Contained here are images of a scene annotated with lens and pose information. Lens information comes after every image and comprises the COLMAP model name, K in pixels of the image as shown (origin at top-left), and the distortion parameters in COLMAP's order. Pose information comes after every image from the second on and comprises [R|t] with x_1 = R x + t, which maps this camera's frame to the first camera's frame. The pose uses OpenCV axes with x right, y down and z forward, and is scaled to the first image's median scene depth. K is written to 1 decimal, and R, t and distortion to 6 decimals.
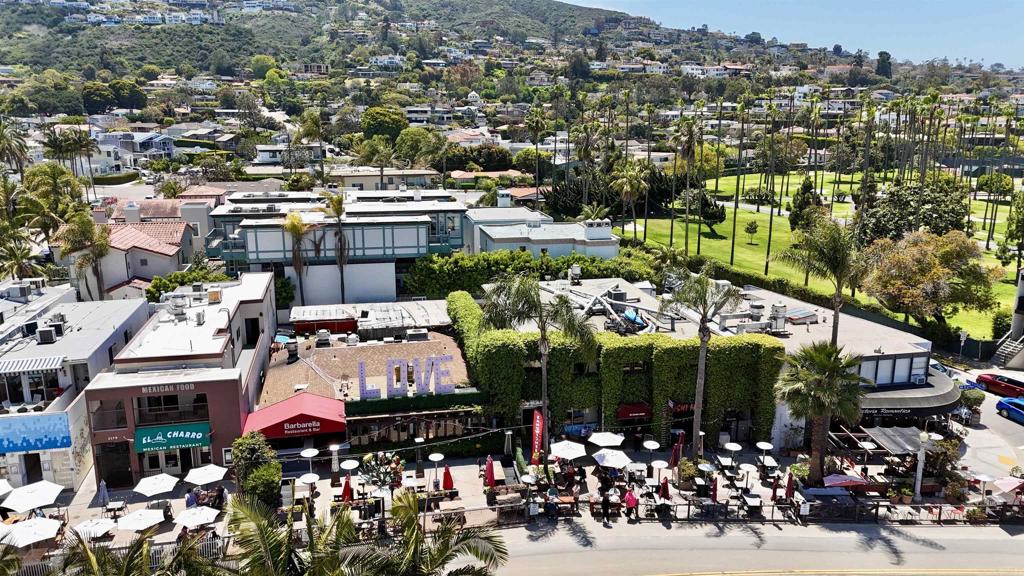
lens RADIAL K [[750.0, 0, 512.0], [0, 750.0, 288.0], [0, 0, 1]] dist [0.069782, -0.064370]
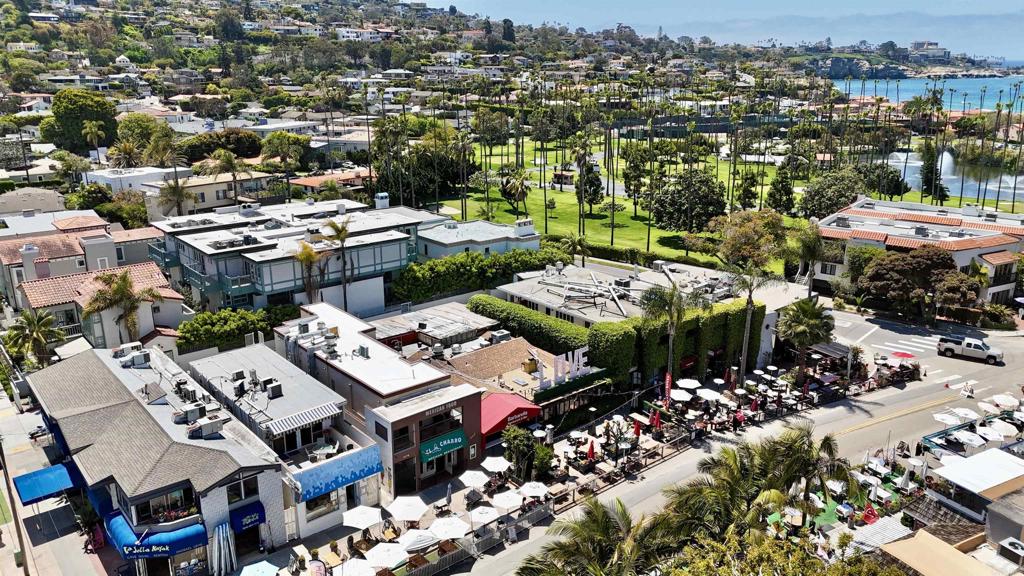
lens RADIAL K [[750.0, 0, 512.0], [0, 750.0, 288.0], [0, 0, 1]] dist [0.069782, -0.064370]
pose [[0.884235, -0.138255, 0.446110, -0.470578], [0.111222, 0.990035, 0.086370, -0.088434], [-0.453606, -0.026754, 0.890801, -0.095545]]
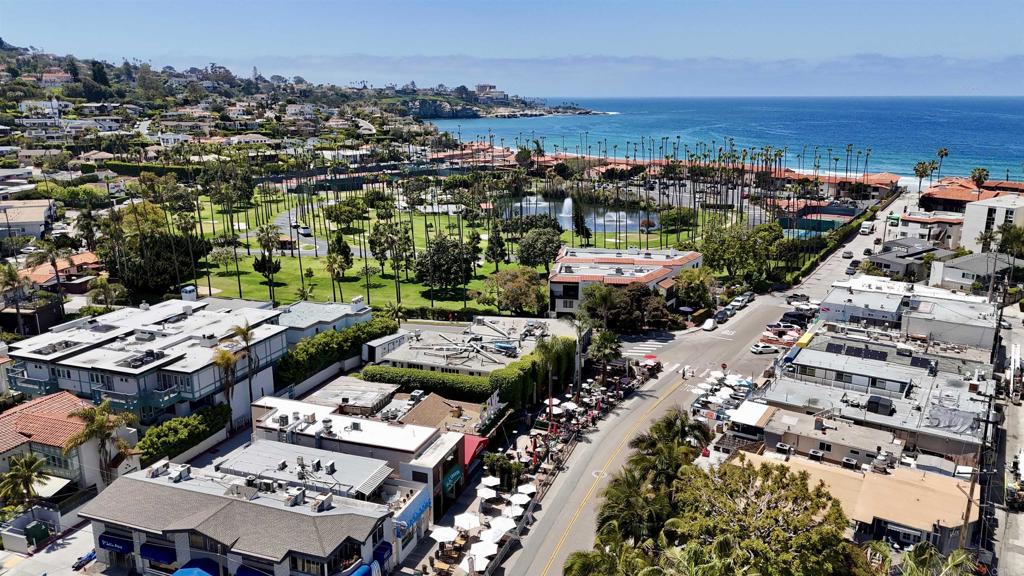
lens RADIAL K [[750.0, 0, 512.0], [0, 750.0, 288.0], [0, 0, 1]] dist [0.069782, -0.064370]
pose [[0.533733, -0.214812, 0.817915, -0.933515], [0.198289, 0.972025, 0.125893, -0.235800], [-0.822077, 0.094990, 0.561396, -0.086890]]
